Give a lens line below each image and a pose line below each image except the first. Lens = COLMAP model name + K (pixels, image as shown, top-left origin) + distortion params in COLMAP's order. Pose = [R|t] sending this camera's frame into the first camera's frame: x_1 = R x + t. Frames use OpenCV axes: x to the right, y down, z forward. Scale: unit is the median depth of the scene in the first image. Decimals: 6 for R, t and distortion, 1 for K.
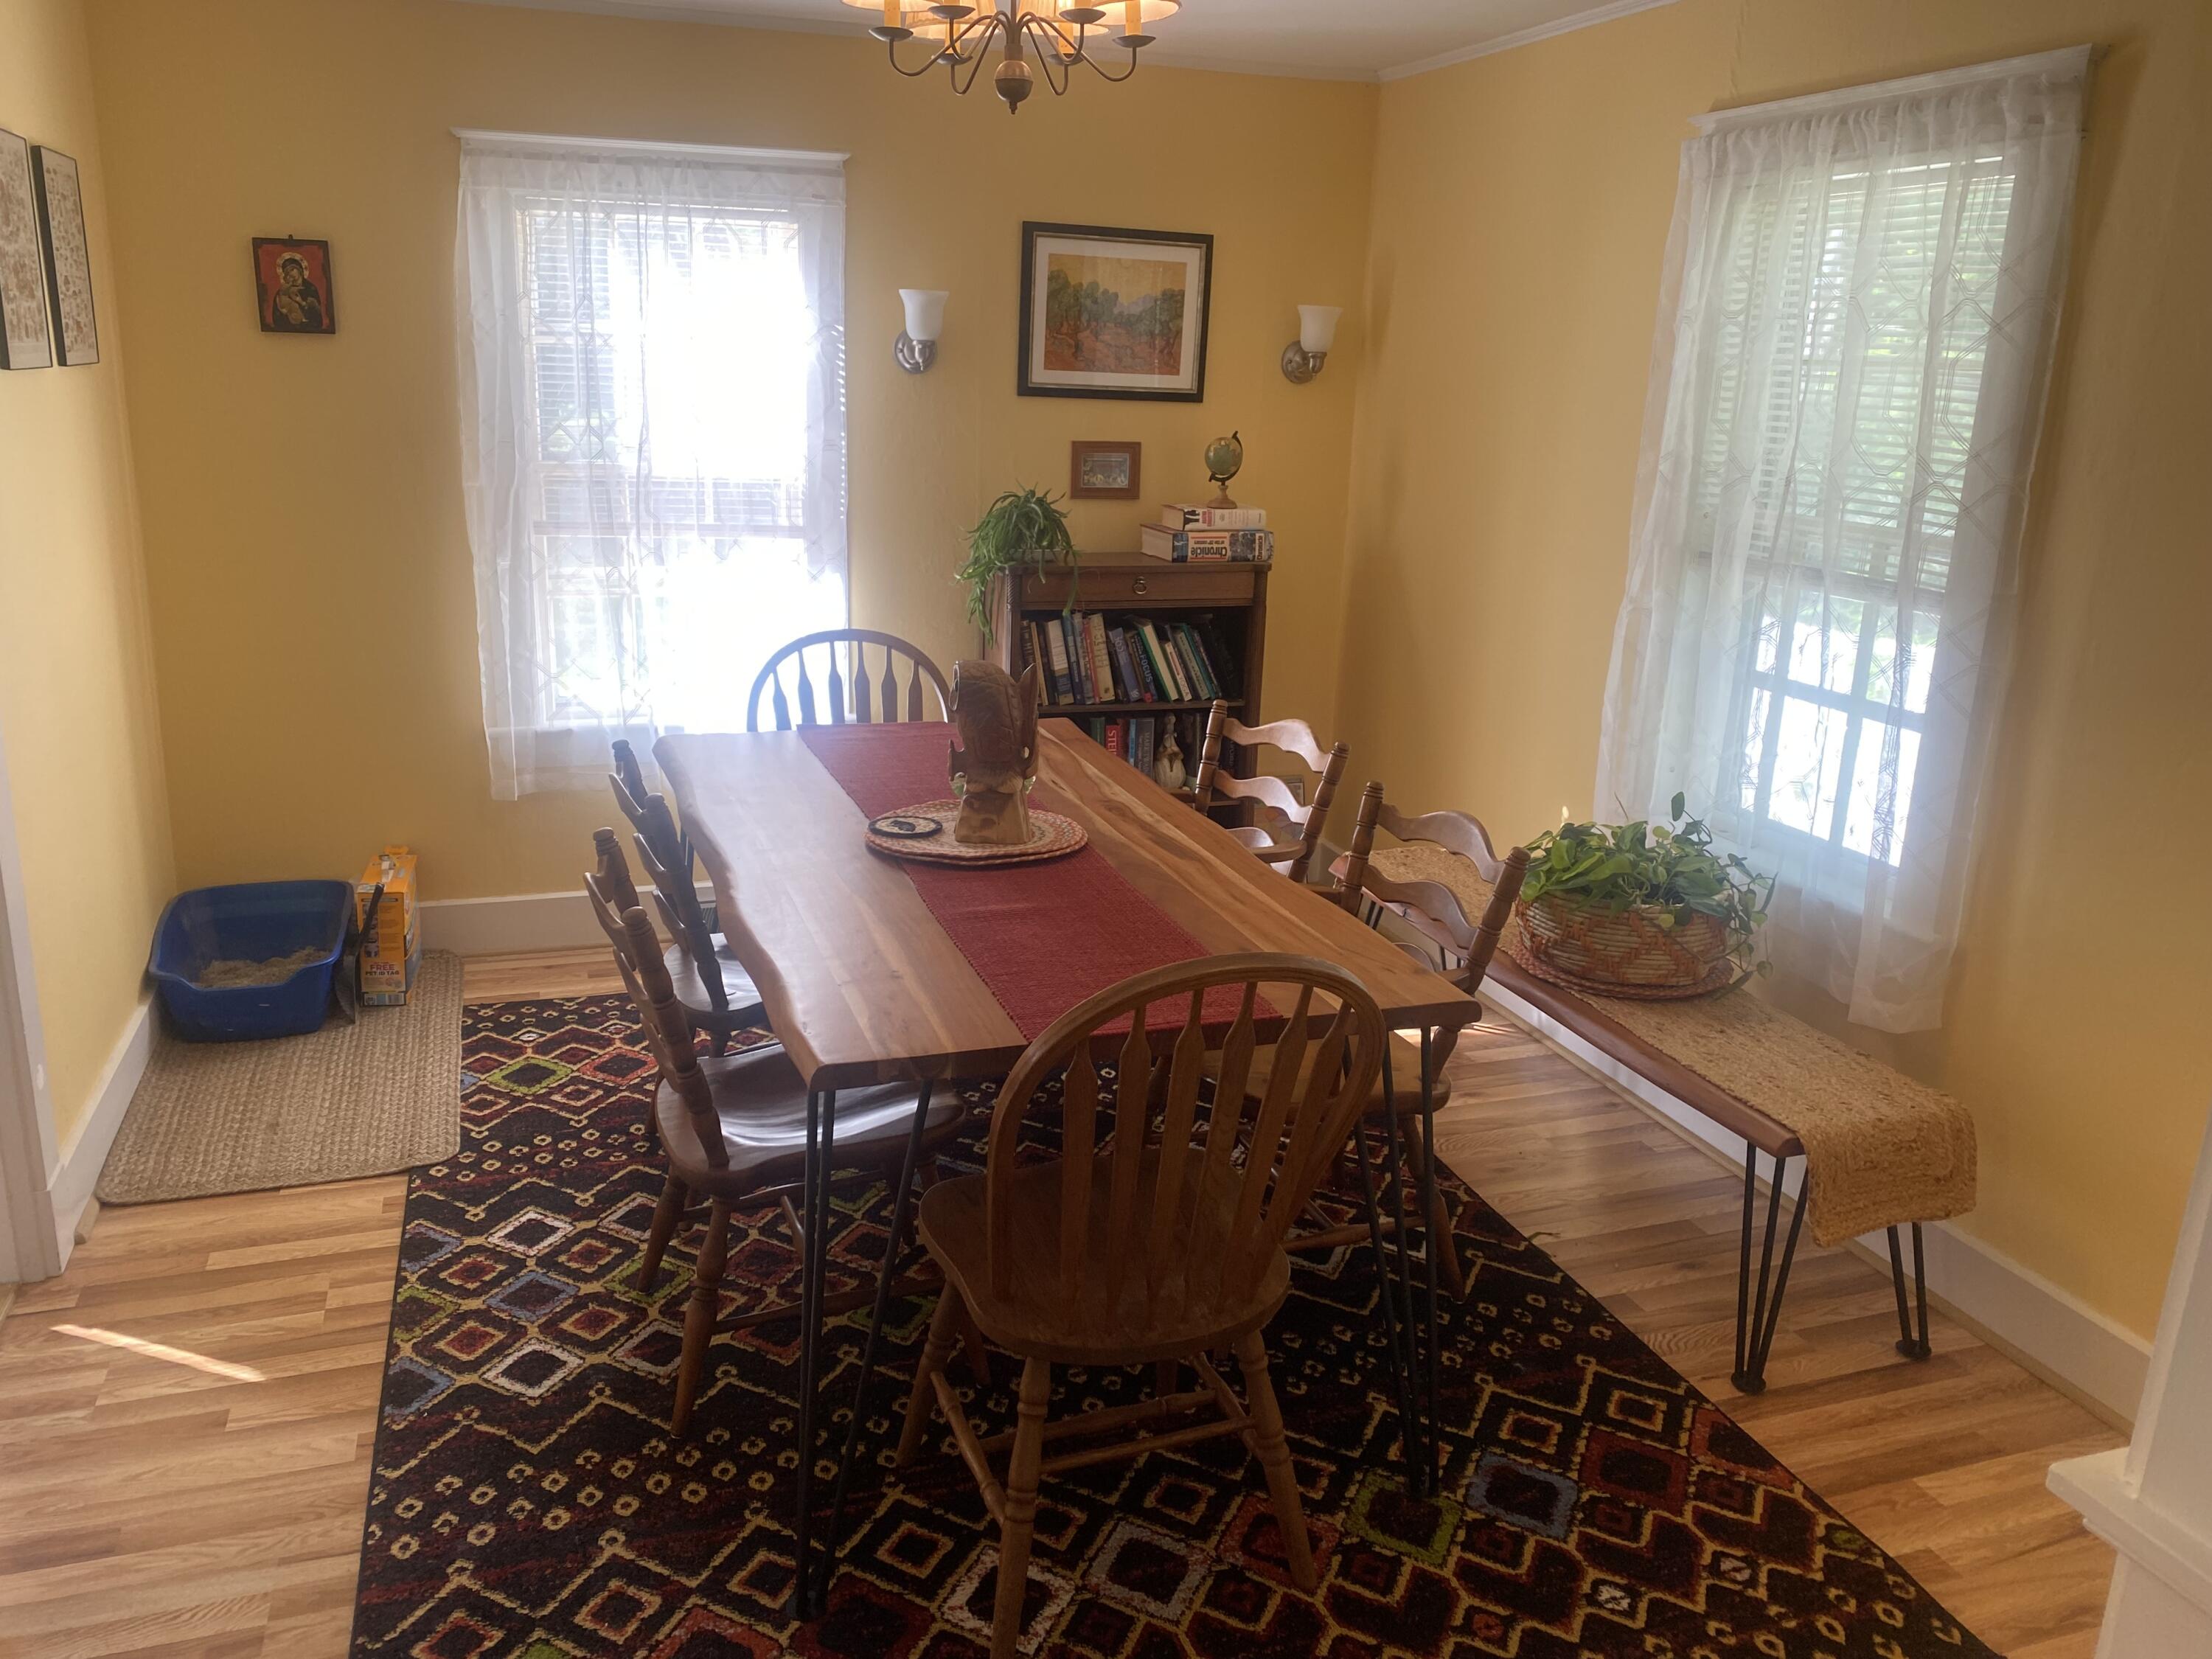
lens RADIAL K [[1692.0, 0, 1088.6], [0, 1692.0, 820.8], [0, 0, 1]] dist [0.043826, -0.048757]
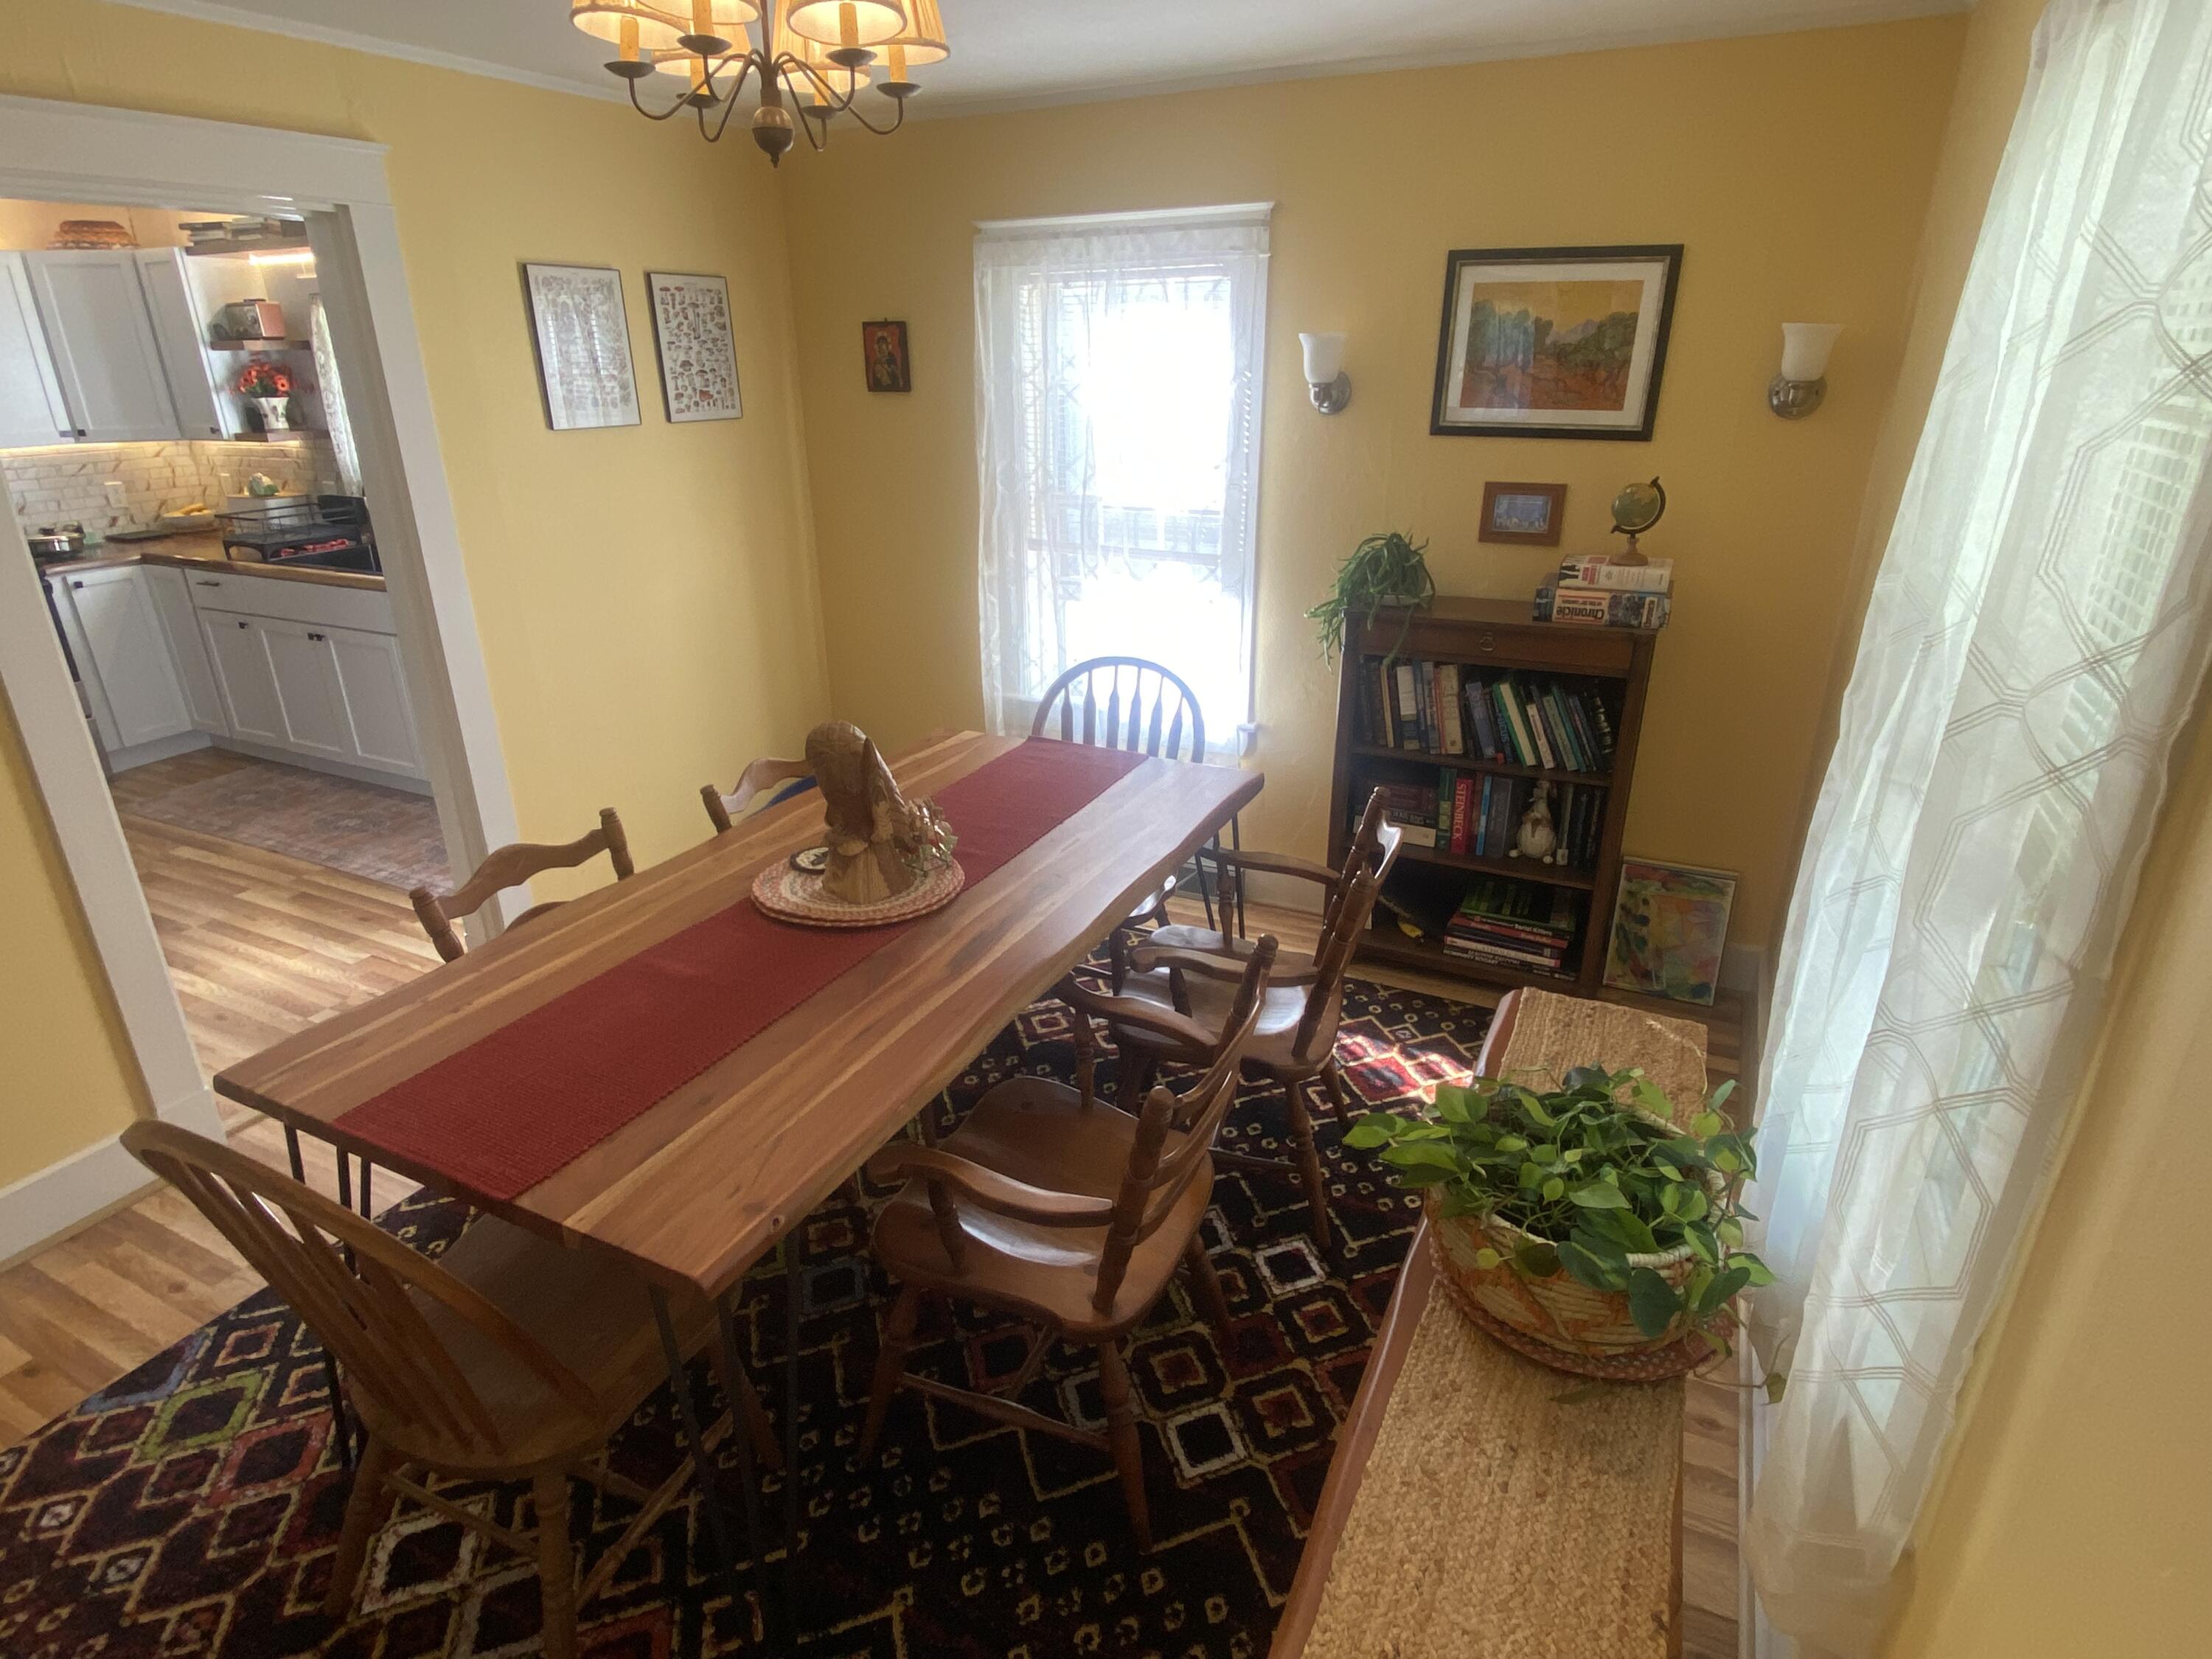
lens RADIAL K [[1193.8, 0, 1110.7], [0, 1193.8, 828.0], [0, 0, 1]] dist [-0.003217, -0.004933]
pose [[0.708432, 0.226744, -0.668365, 0.342978], [-0.158742, 0.973915, 0.162143, -0.110298], [0.687695, -0.008770, 0.725947, 0.365476]]
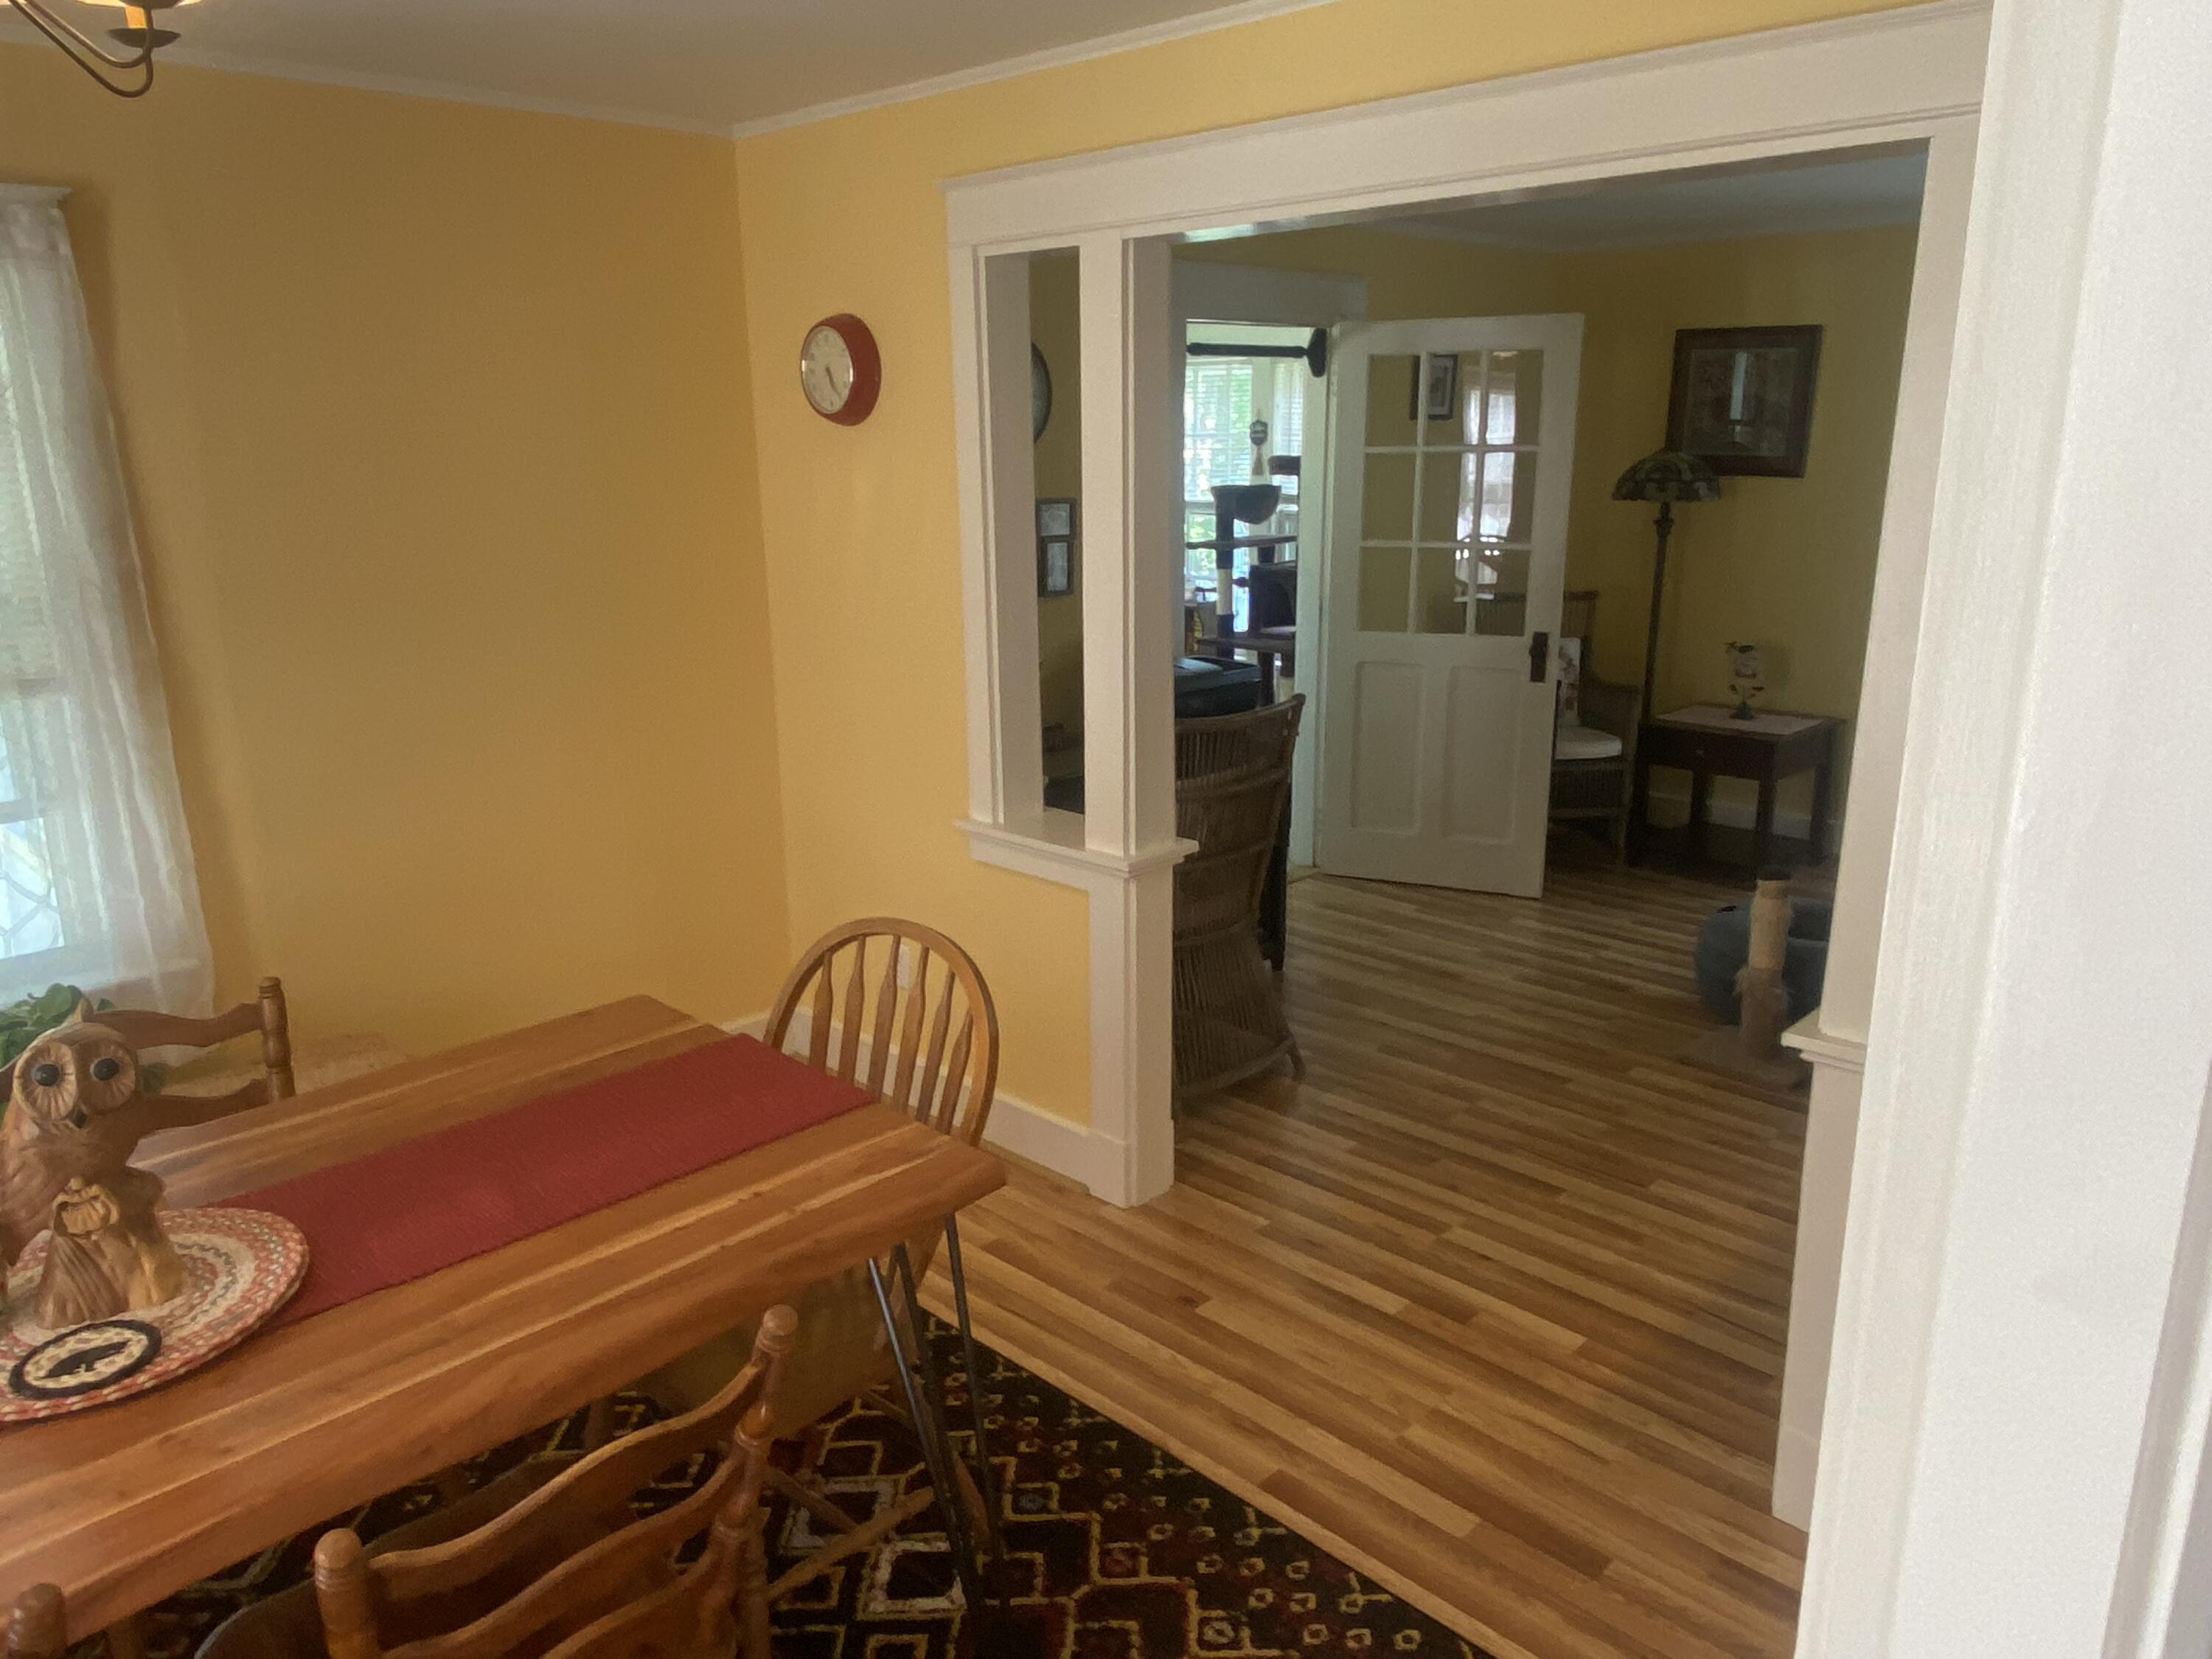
lens RADIAL K [[1538.4, 0, 1071.2], [0, 1538.4, 818.4], [0, 0, 1]] dist [0.044759, -0.051725]
pose [[-0.457194, -0.242807, 0.855581, -0.420243], [0.230145, 0.896943, 0.377527, -0.177491], [-0.859073, 0.369511, -0.354196, 0.538746]]
